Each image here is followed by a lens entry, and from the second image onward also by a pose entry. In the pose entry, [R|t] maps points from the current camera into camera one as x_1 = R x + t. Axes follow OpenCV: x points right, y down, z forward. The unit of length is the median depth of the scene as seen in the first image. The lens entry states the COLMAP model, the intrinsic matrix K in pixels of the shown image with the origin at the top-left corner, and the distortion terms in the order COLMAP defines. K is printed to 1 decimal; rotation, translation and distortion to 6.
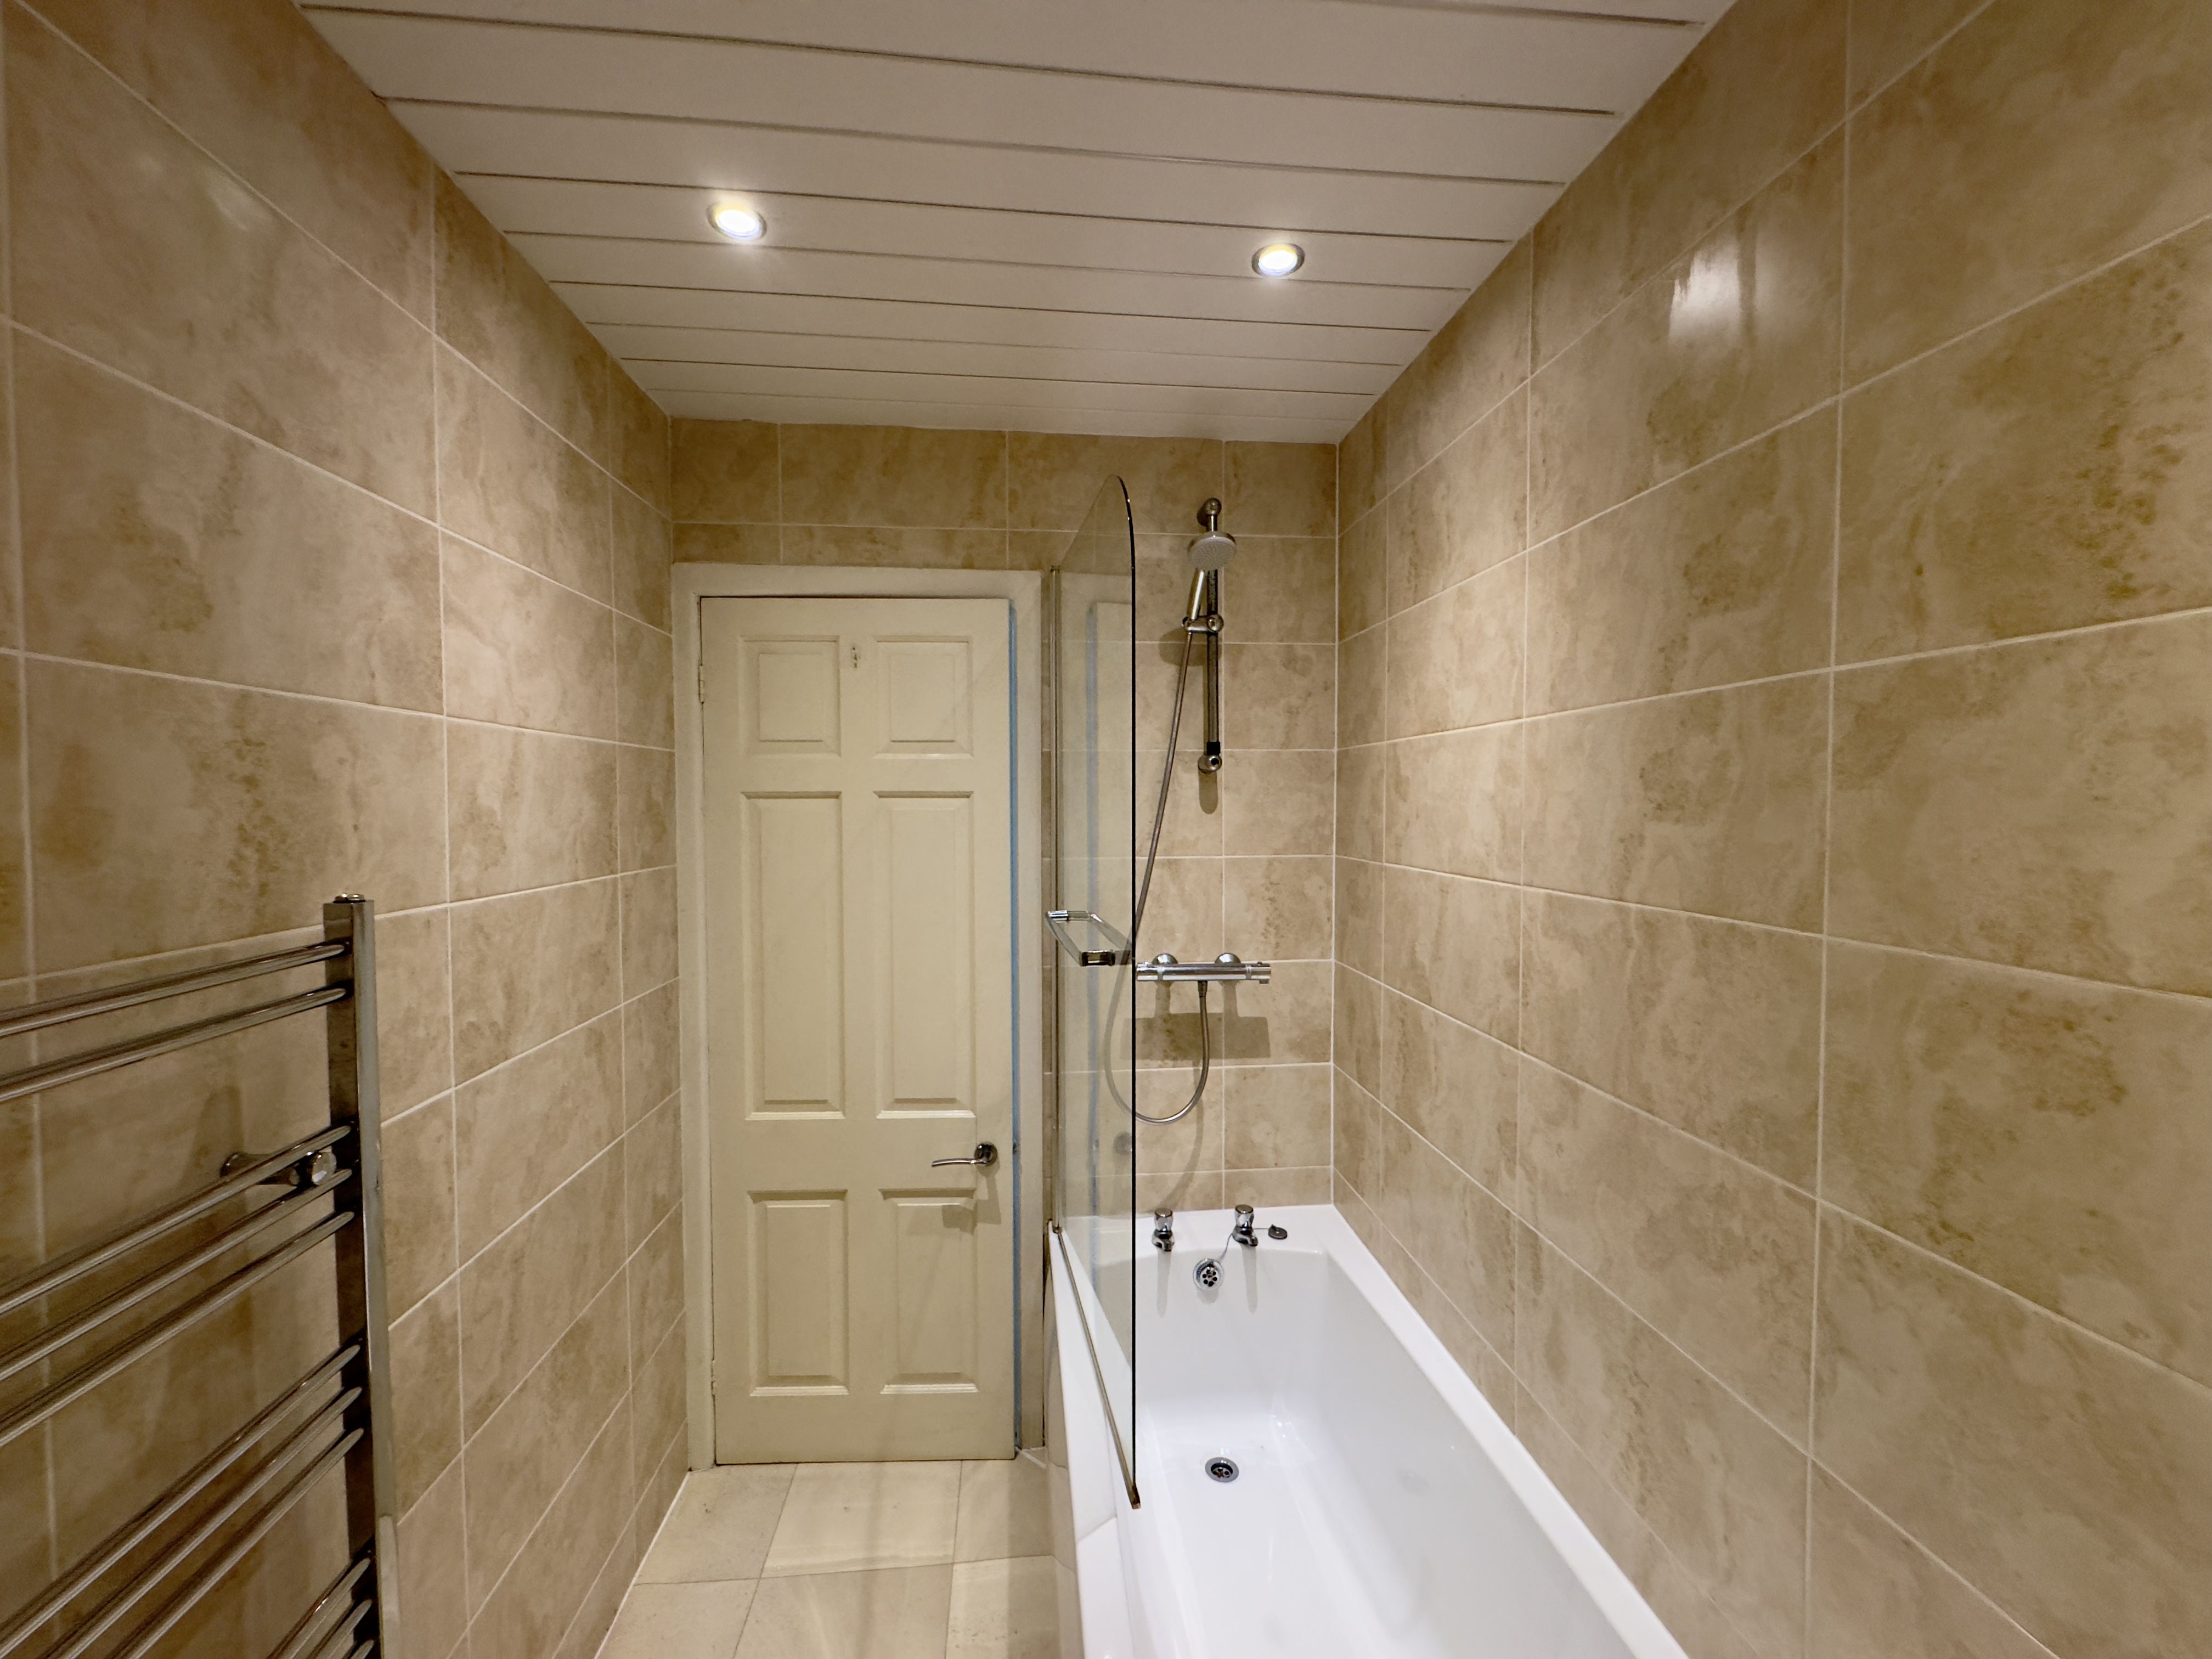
lens RADIAL K [[879.8, 0, 1103.6], [0, 879.8, 833.5], [0, 0, 1]] dist [-0.002728, 0.000352]
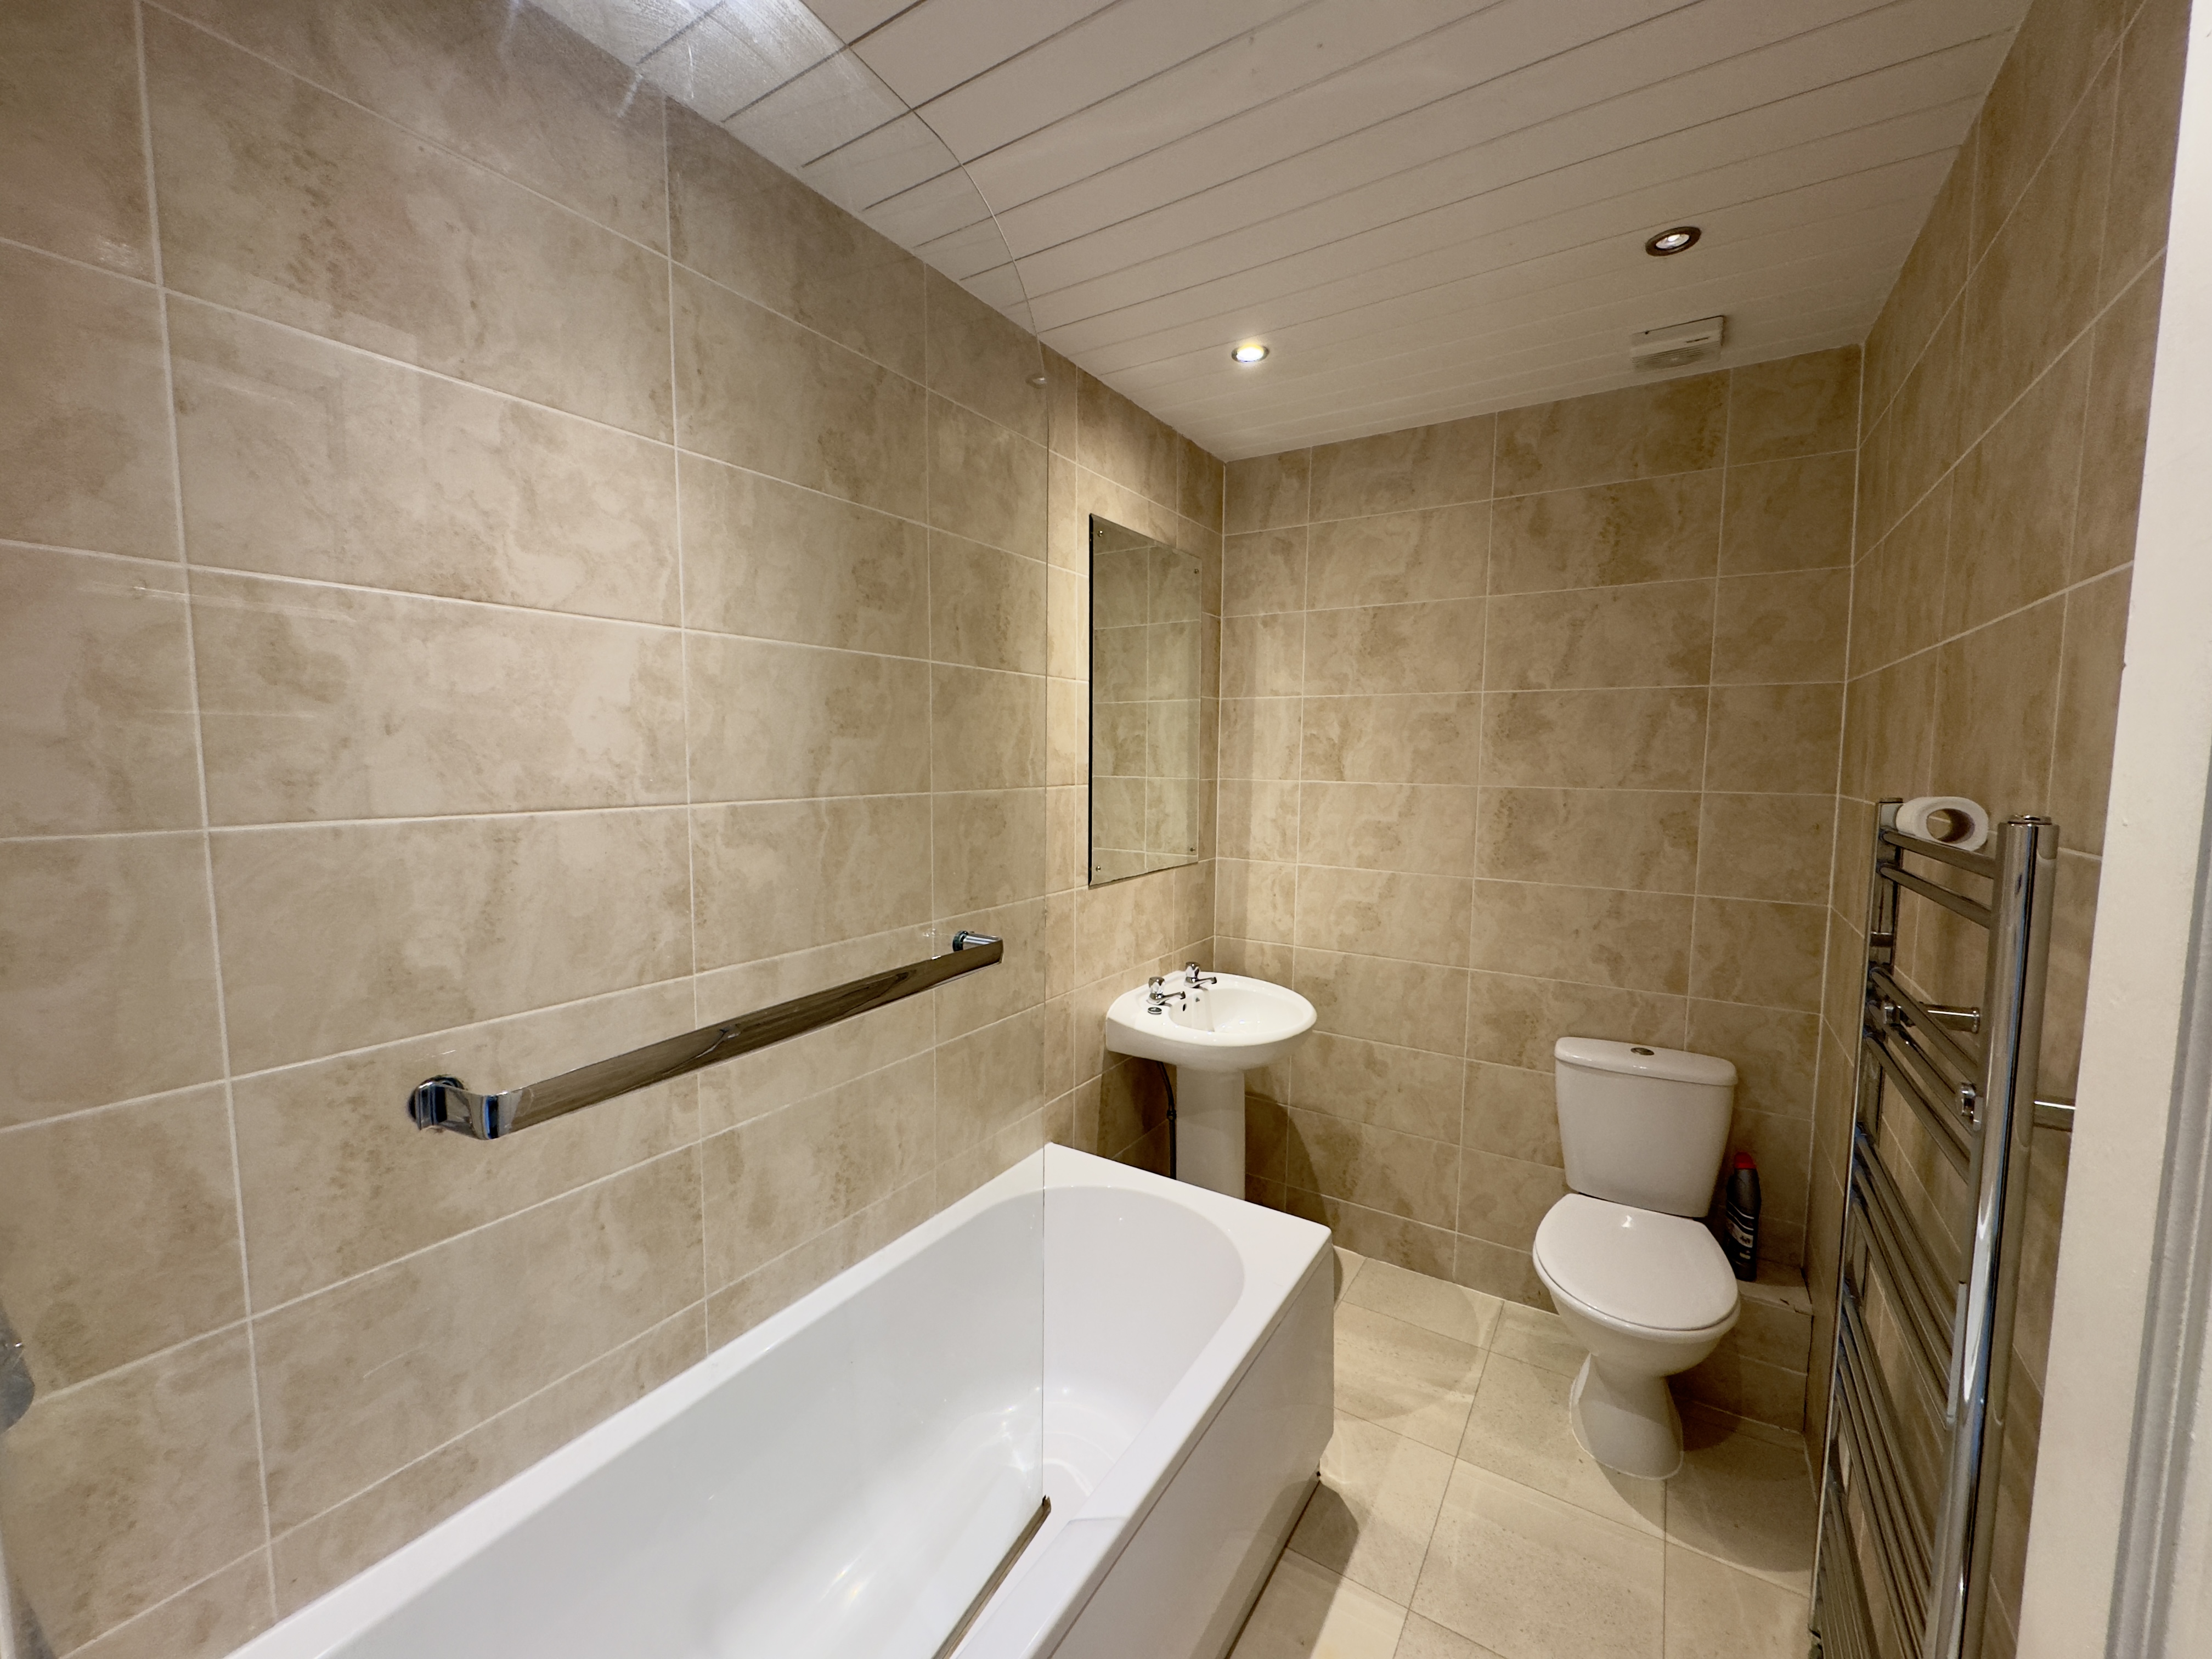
lens RADIAL K [[879.8, 0, 1103.6], [0, 879.8, 833.5], [0, 0, 1]] dist [-0.002728, 0.000352]
pose [[-0.786150, -0.057415, 0.615364, -0.558890], [0.018176, 0.993097, 0.115878, -0.014084], [-0.617769, 0.102283, -0.779679, 1.734734]]
